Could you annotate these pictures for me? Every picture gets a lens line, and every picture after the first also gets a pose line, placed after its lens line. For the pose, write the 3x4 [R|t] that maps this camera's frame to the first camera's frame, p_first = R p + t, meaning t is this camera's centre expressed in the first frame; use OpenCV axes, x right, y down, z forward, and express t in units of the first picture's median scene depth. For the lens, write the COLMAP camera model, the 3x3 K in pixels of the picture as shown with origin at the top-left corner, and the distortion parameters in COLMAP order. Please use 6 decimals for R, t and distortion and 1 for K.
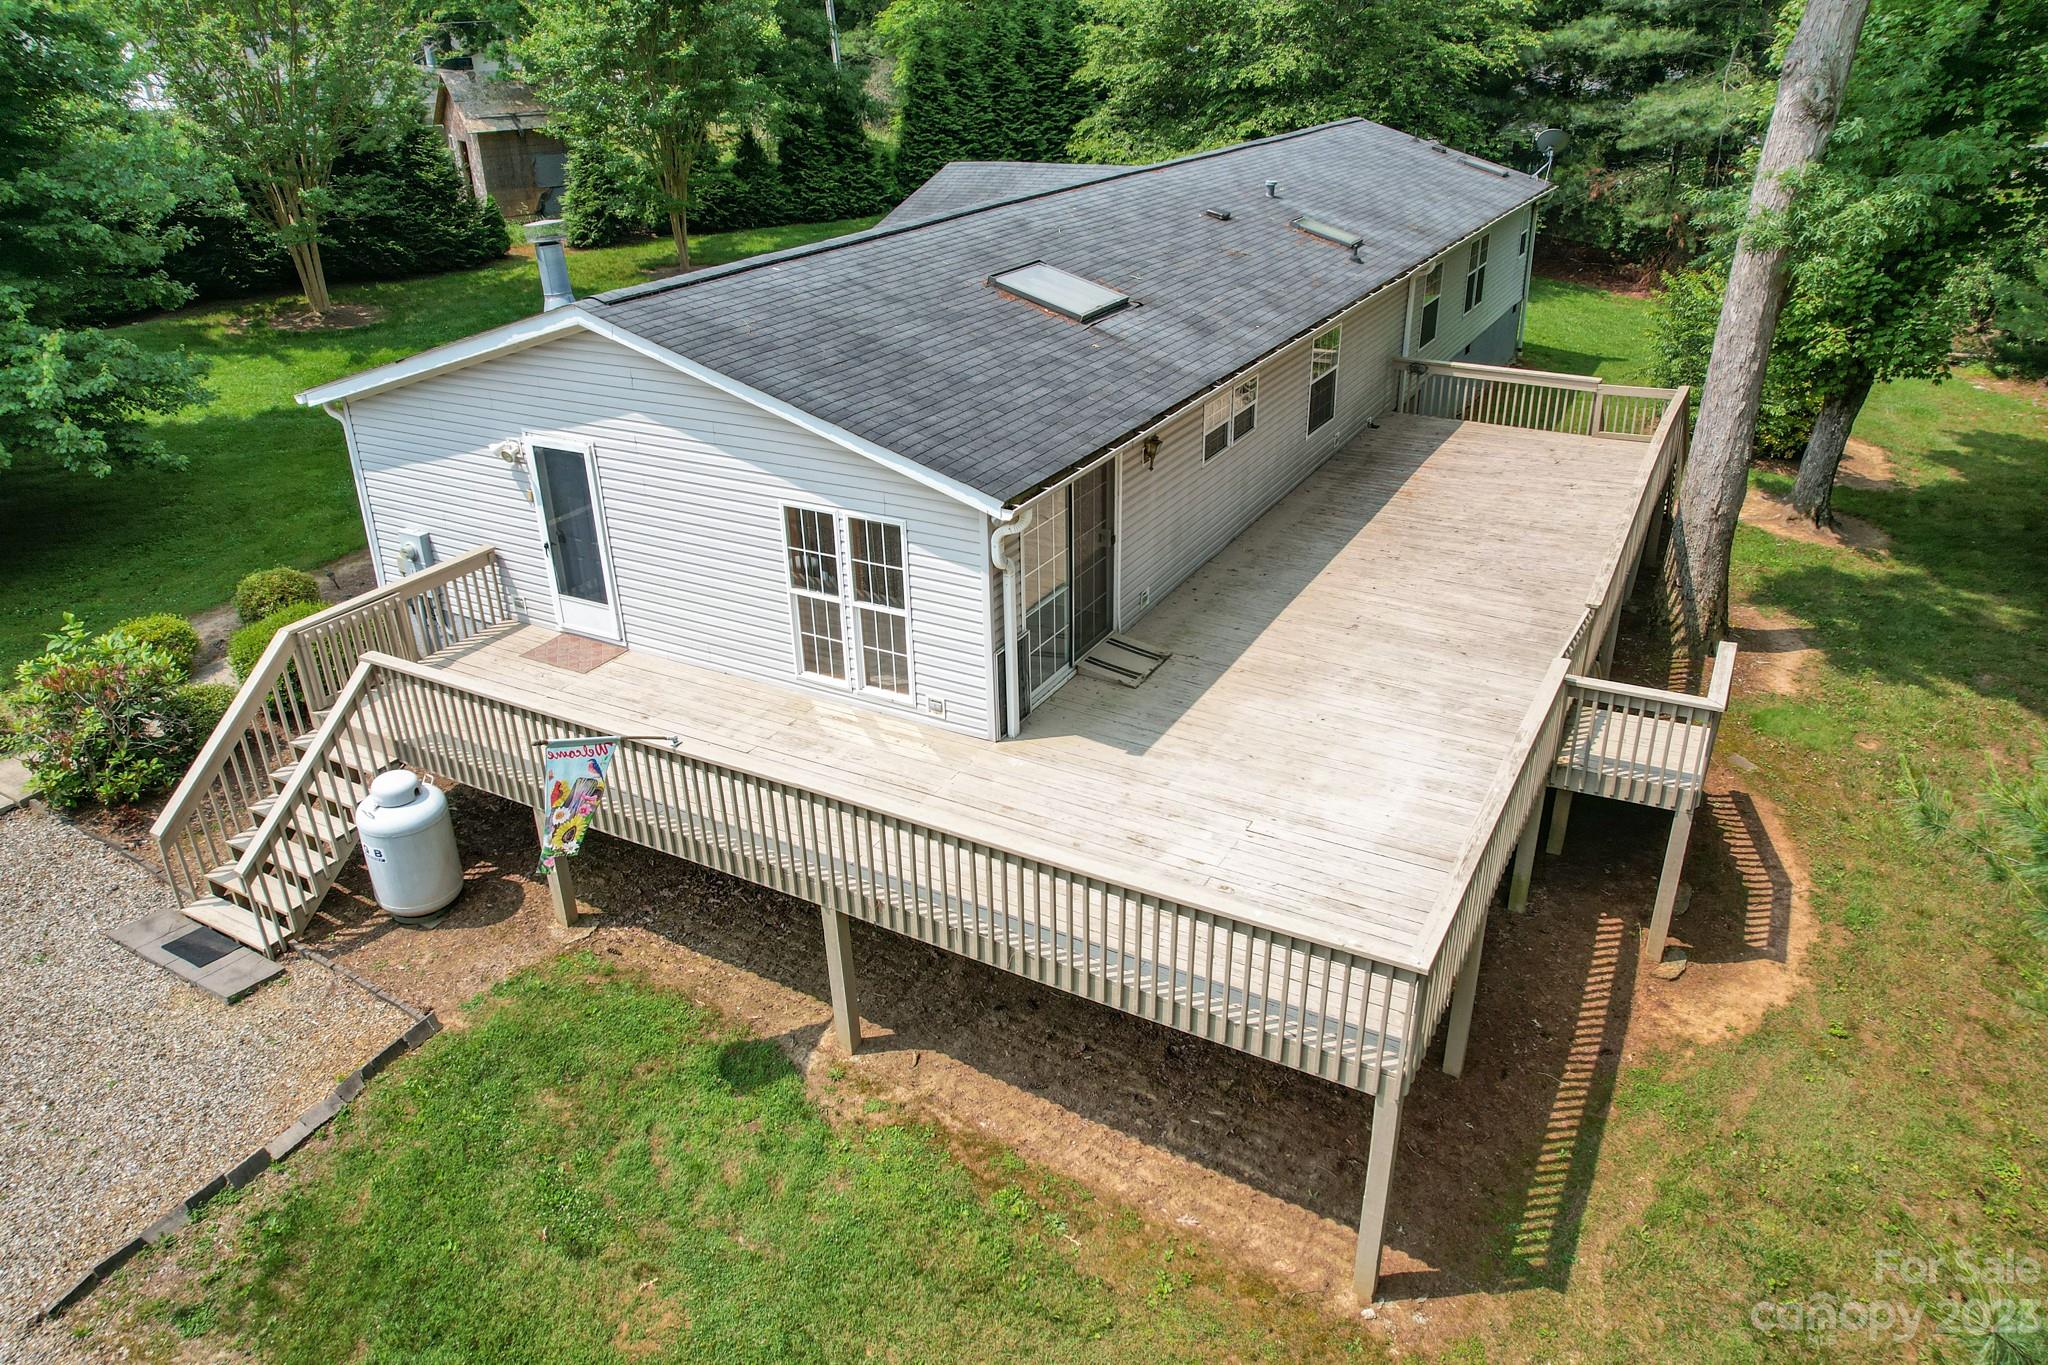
lens RADIAL K [[1302.1, 0, 1055.4], [0, 1302.1, 791.5], [0, 0, 1]] dist [-0.069158, 0.056648]
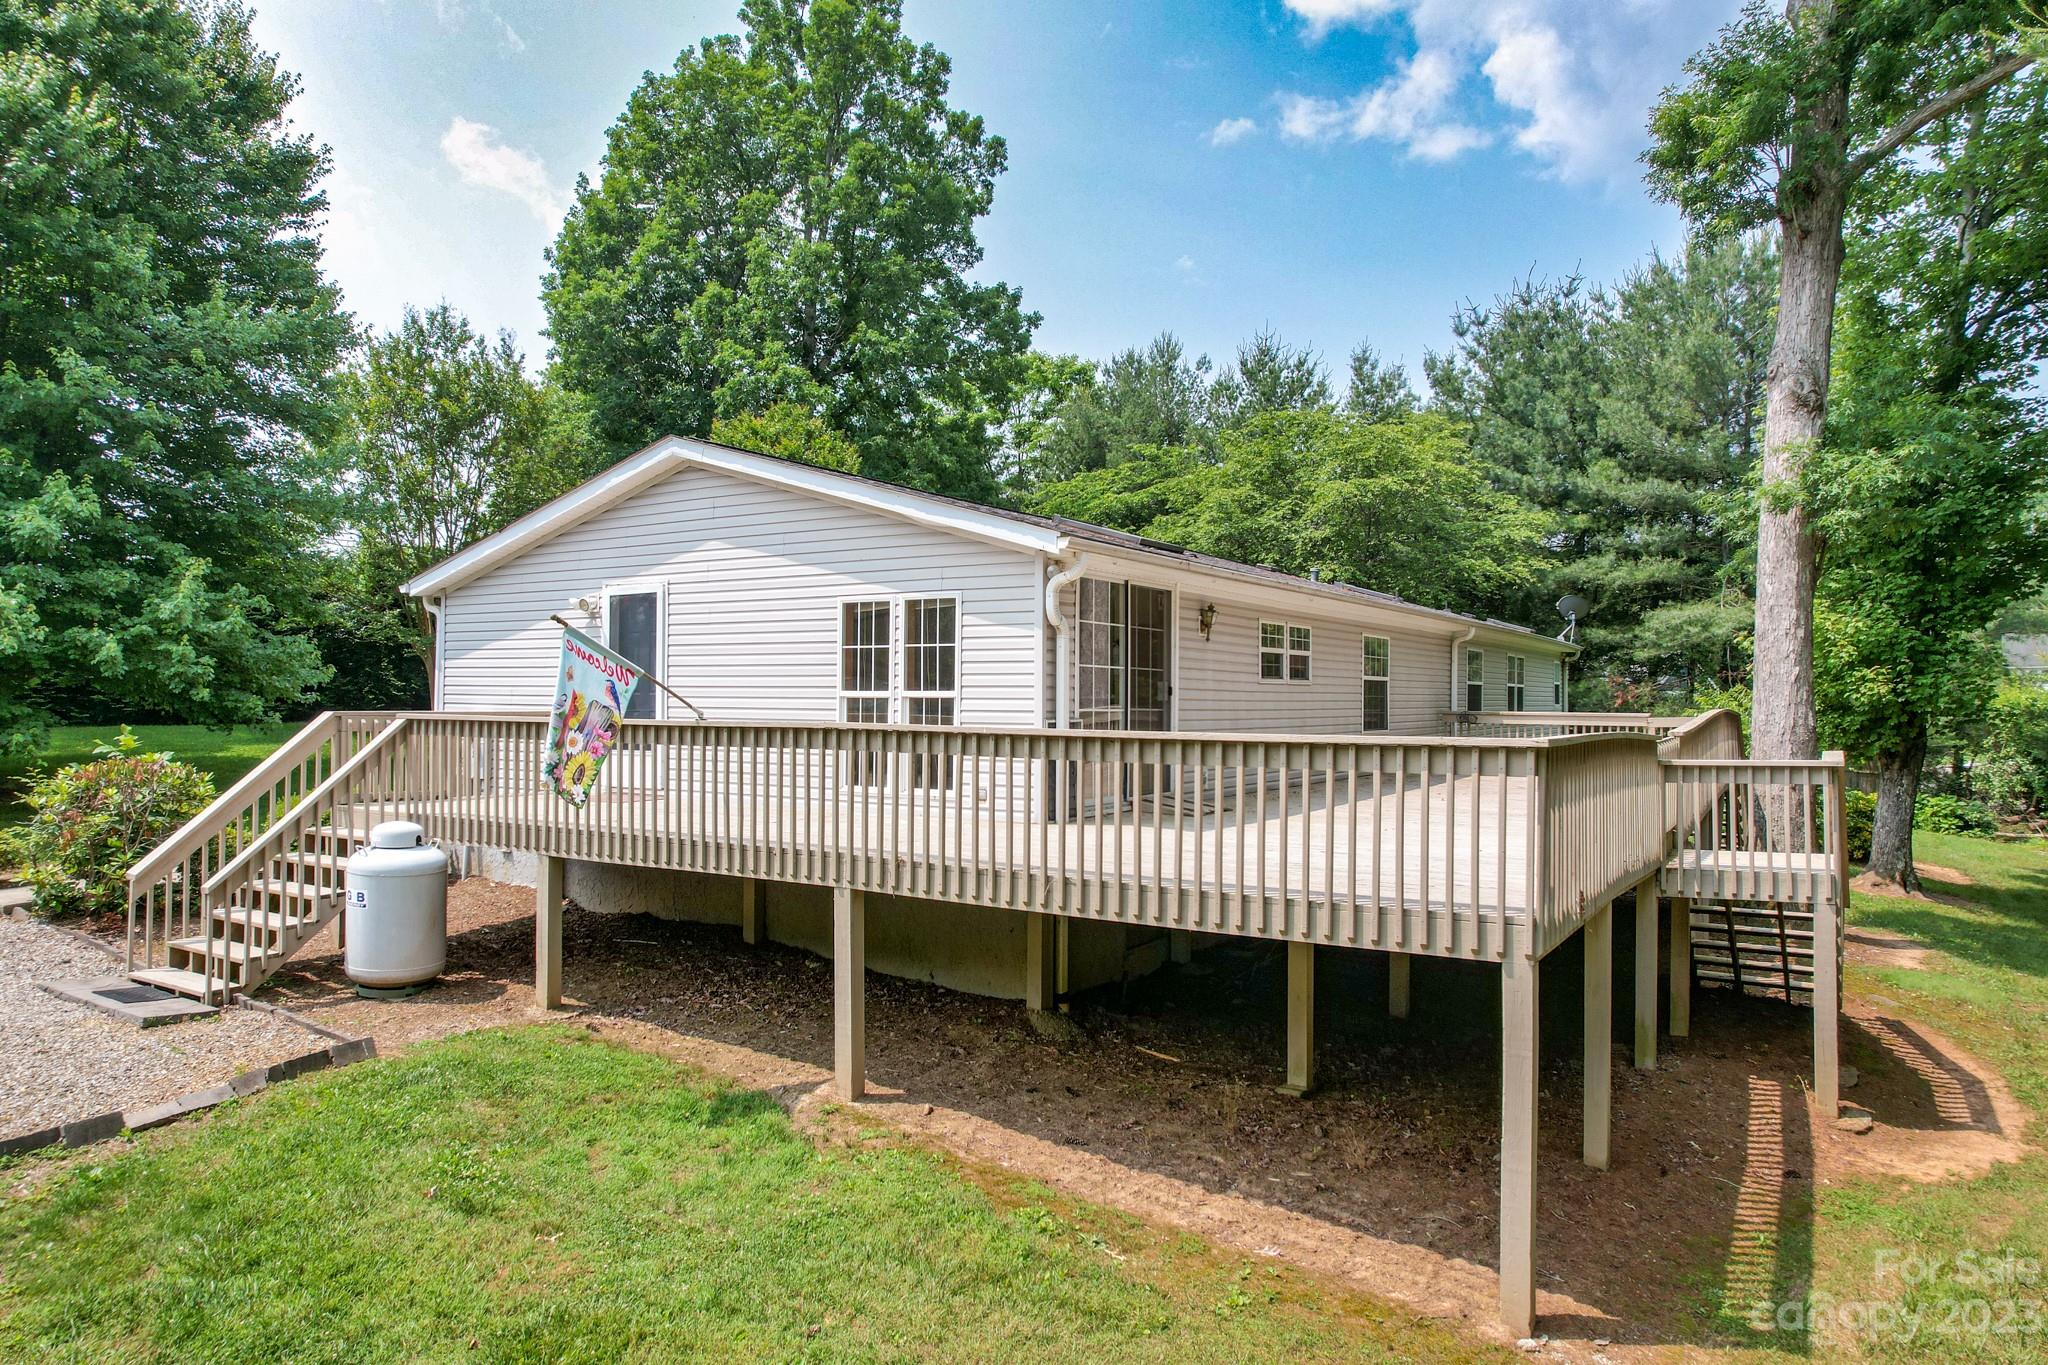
lens RADIAL K [[1302.1, 0, 1050.2], [0, 1302.1, 798.9], [0, 0, 1]] dist [-0.069158, 0.056648]
pose [[0.998391, 0.018379, -0.053641, 0.009214], [-0.040573, 0.892413, -0.449393, 0.373375], [0.039610, 0.450846, 0.891723, 0.175588]]
